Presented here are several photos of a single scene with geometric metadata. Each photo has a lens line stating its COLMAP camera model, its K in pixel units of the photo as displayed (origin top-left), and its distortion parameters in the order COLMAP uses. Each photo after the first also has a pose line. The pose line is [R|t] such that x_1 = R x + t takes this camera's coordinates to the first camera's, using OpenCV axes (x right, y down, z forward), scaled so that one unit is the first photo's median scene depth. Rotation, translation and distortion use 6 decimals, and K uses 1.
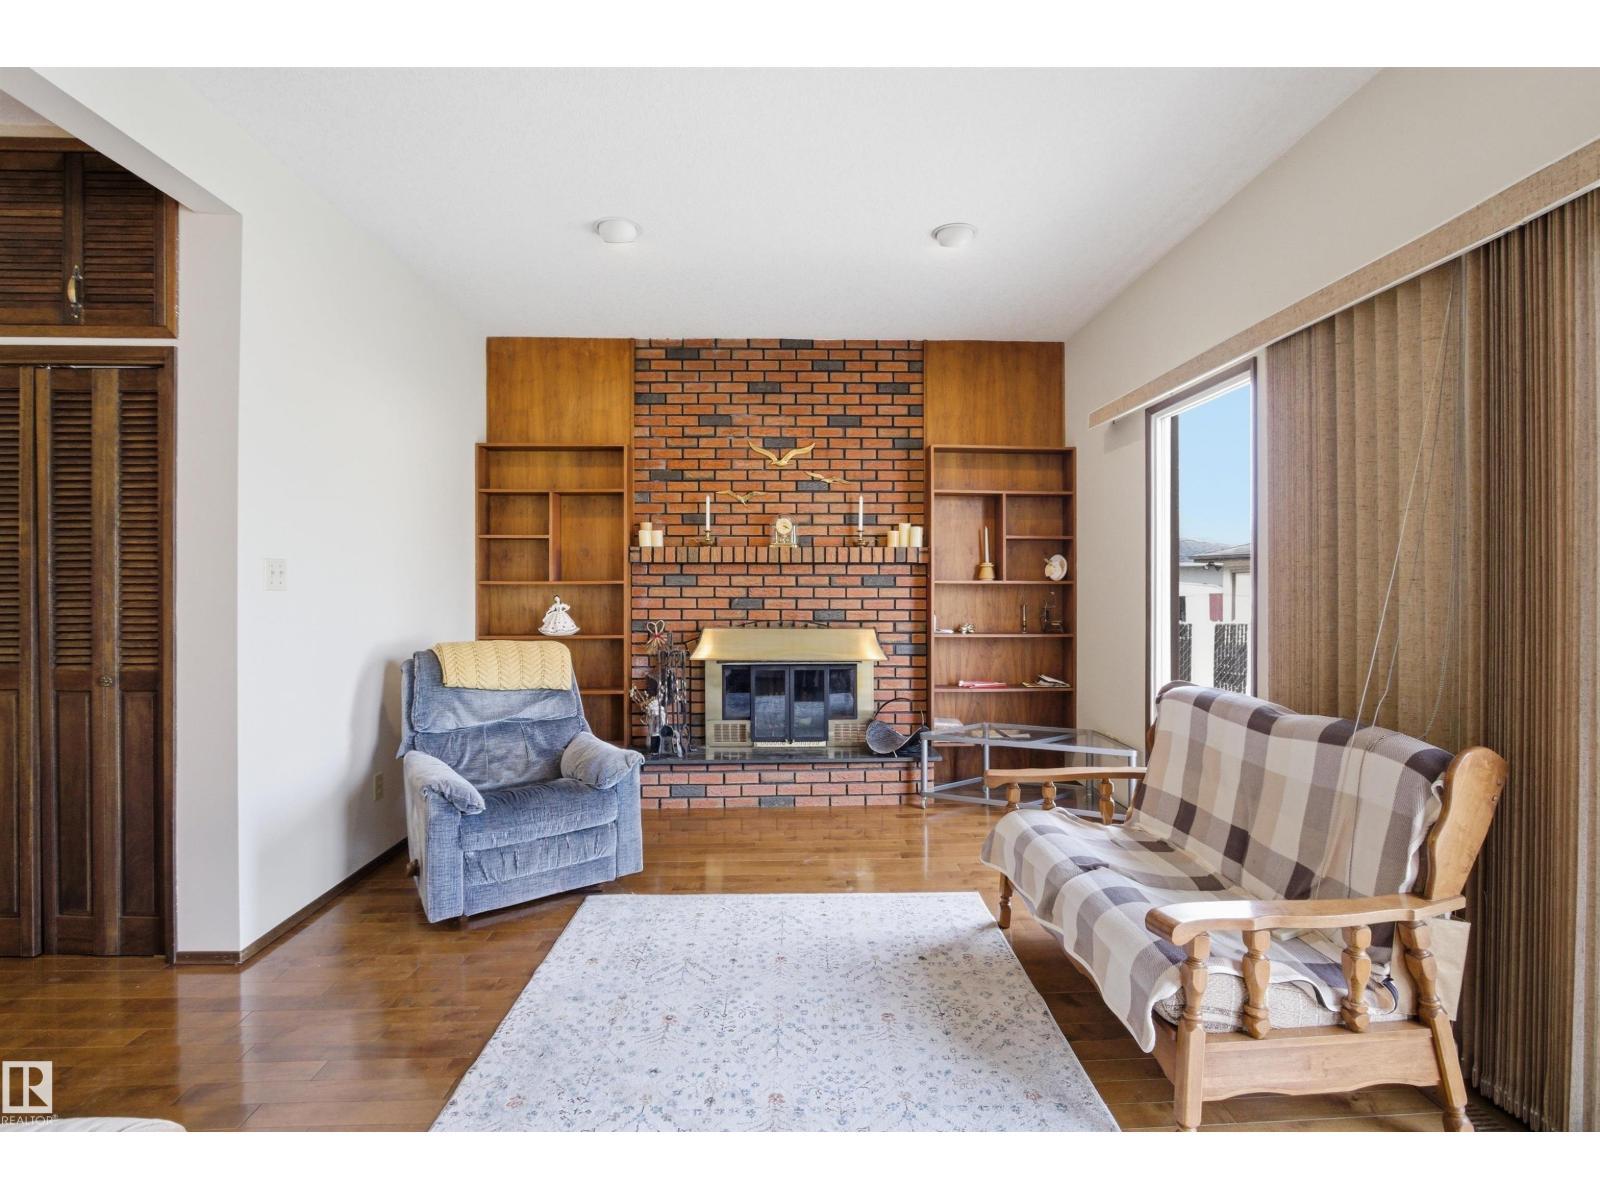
lens RADIAL K [[758.5, 0, 810.2], [0, 758.5, 589.2], [0, 0, 1]] dist [-0.008242, 0.000617]
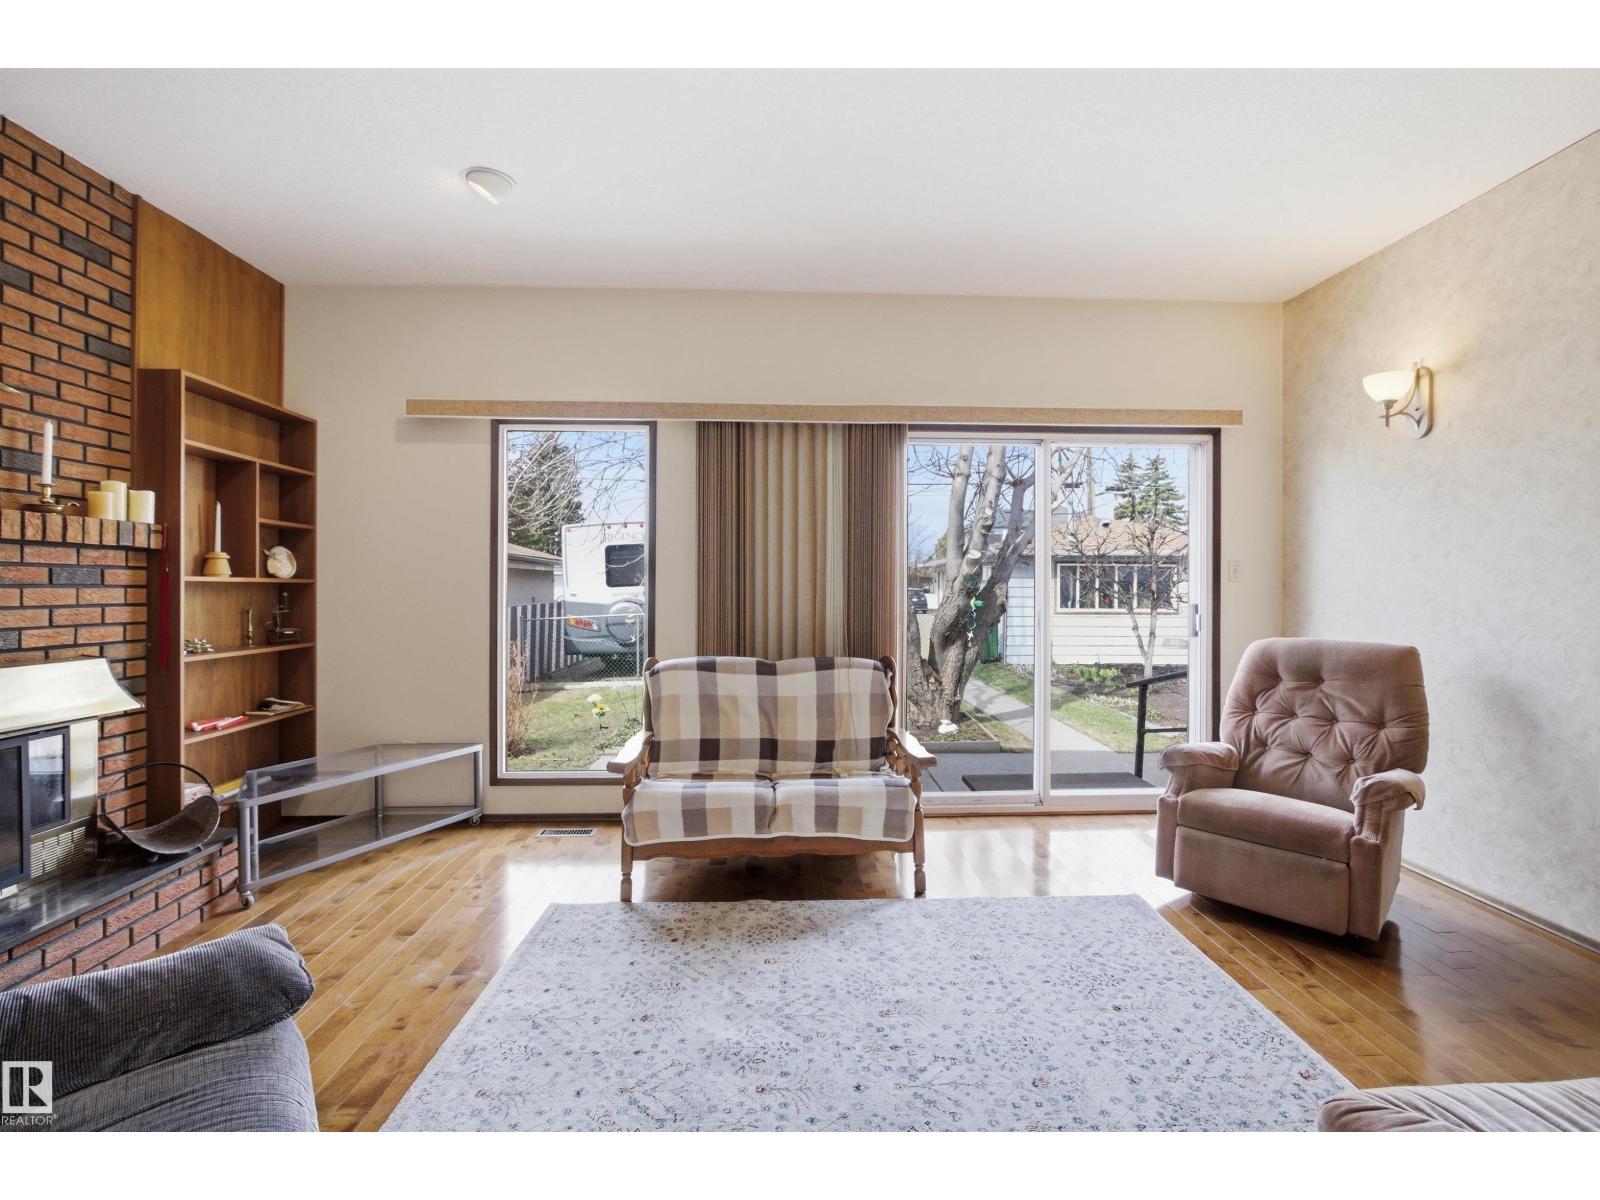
lens RADIAL K [[738.8, 0, 827.1], [0, 738.8, 591.8], [0, 0, 1]] dist [-0.004022, -0.000213]
pose [[-0.014568, -0.007621, 0.999865, -0.475987], [0.004997, 0.999958, 0.007695, -0.000079], [-0.999881, 0.005109, -0.014530, 0.437936]]
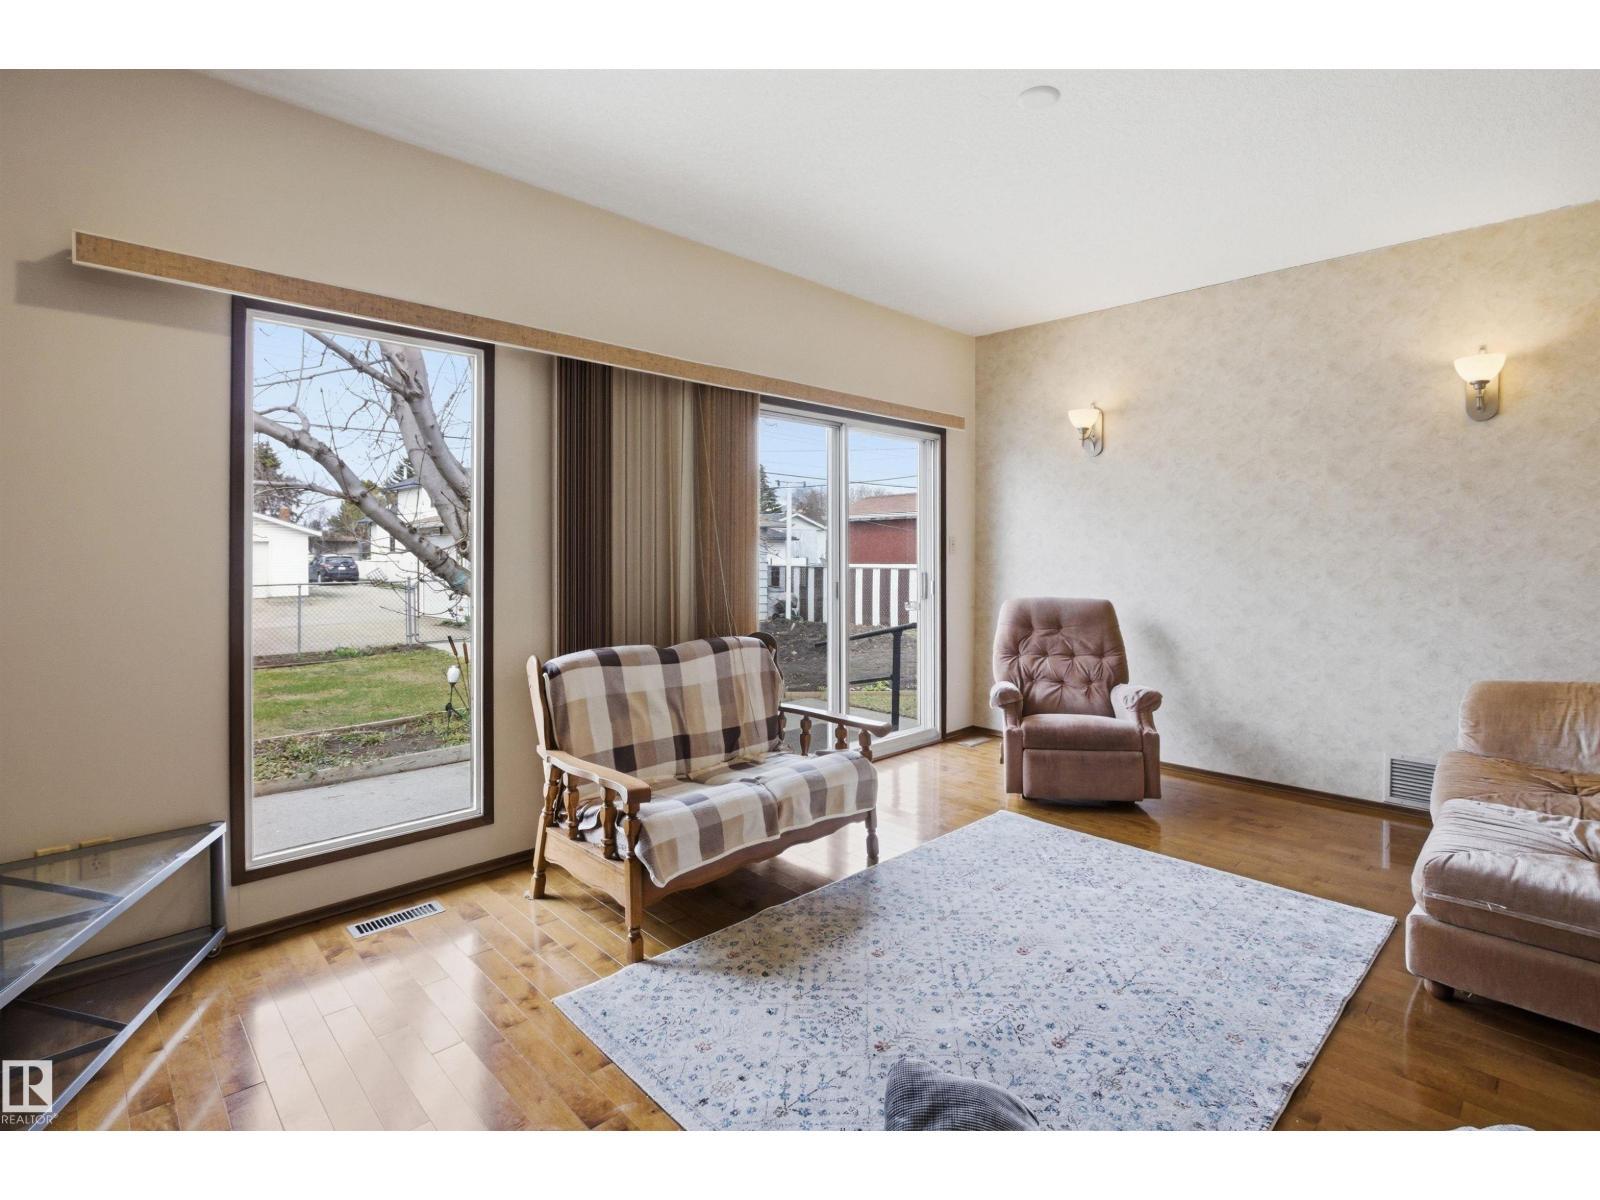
lens RADIAL K [[768.6, 0, 816.7], [0, 768.6, 555.9], [0, 0, 1]] dist [-0.001230, 0.000252]
pose [[-0.671741, -0.004992, 0.740769, -0.314060], [0.004015, 0.999938, 0.010379, -0.012424], [-0.740775, 0.009946, -0.671679, 0.858420]]
